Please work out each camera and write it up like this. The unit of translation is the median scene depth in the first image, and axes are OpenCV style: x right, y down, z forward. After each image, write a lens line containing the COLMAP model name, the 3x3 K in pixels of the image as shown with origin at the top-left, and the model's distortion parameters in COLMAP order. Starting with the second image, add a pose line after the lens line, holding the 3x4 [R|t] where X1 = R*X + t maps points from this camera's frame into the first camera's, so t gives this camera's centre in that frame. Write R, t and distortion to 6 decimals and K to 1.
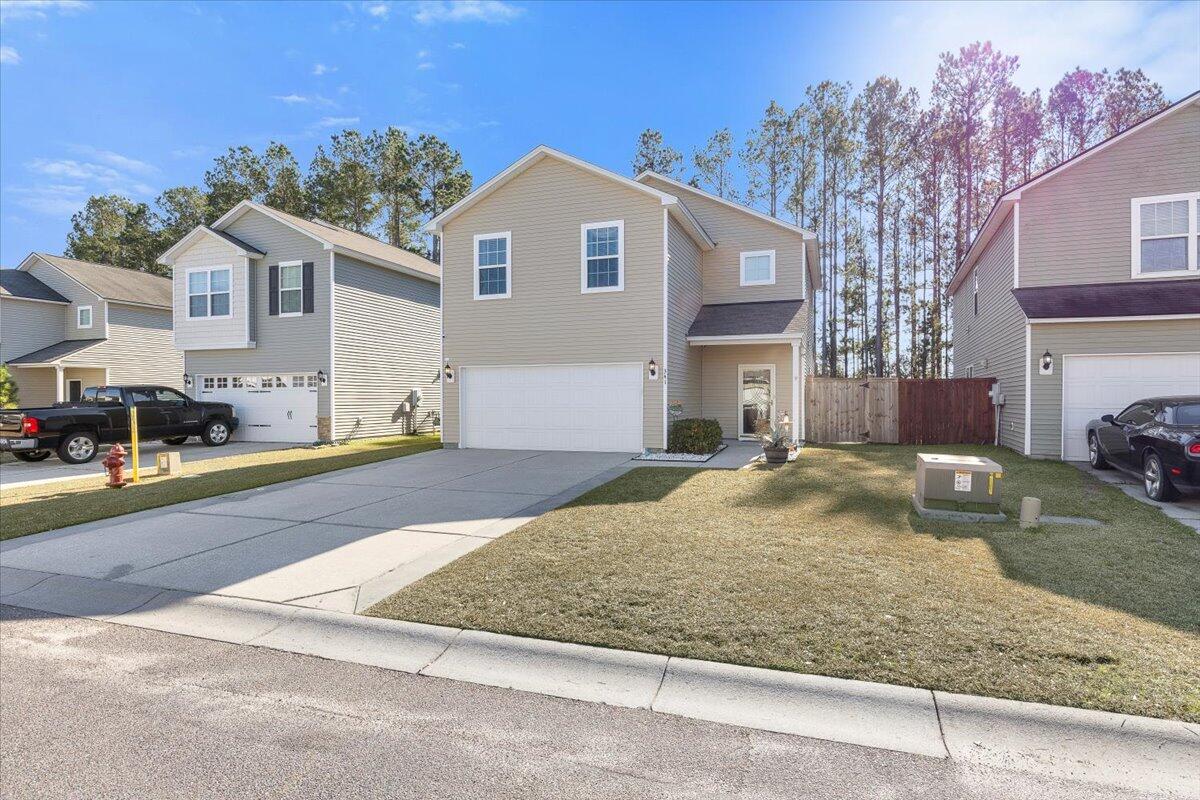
lens RADIAL K [[649.1, 0, 571.2], [0, 649.1, 402.7], [0, 0, 1]] dist [-0.008614, -0.001142]
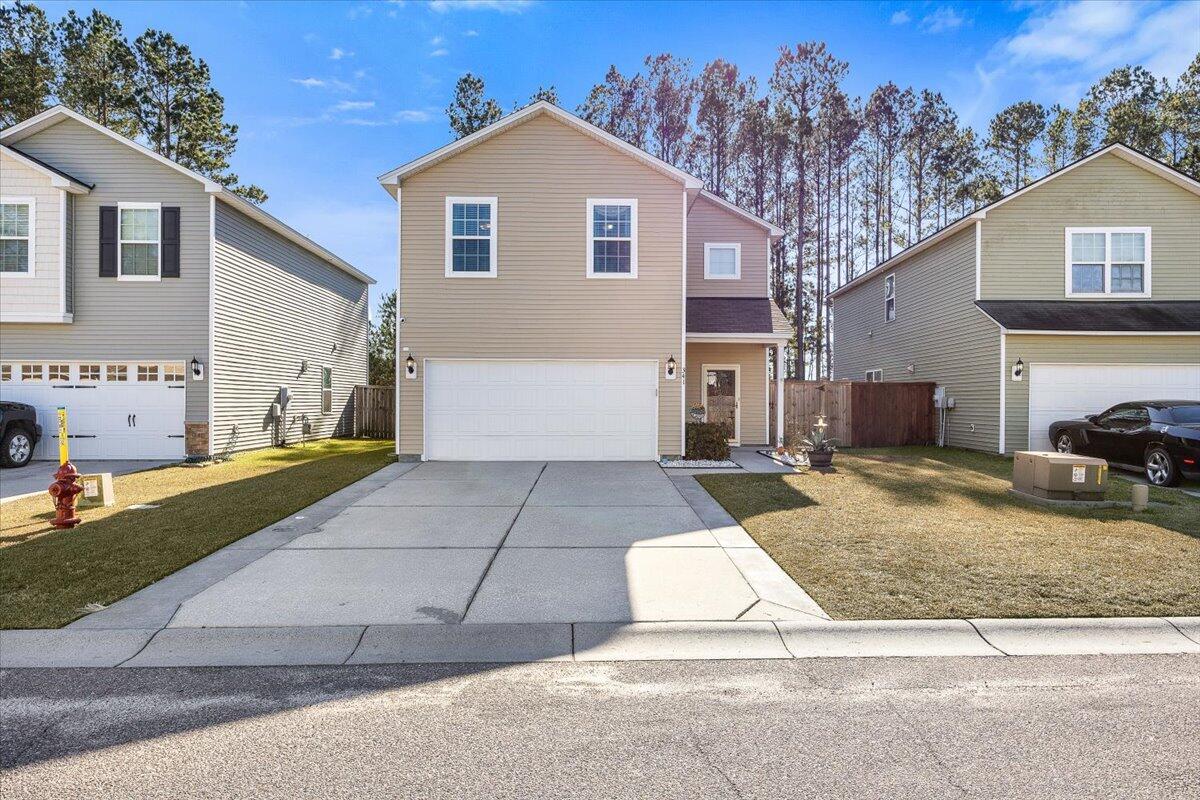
lens RADIAL K [[816.0, 0, 542.4], [0, 816.0, 399.6], [0, 0, 1]] dist [0.000193, -0.001613]
pose [[0.924999, 0.006665, 0.379911, -0.410752], [-0.003109, 0.999945, -0.009973, 0.004192], [-0.379956, 0.008044, 0.924969, 0.014822]]
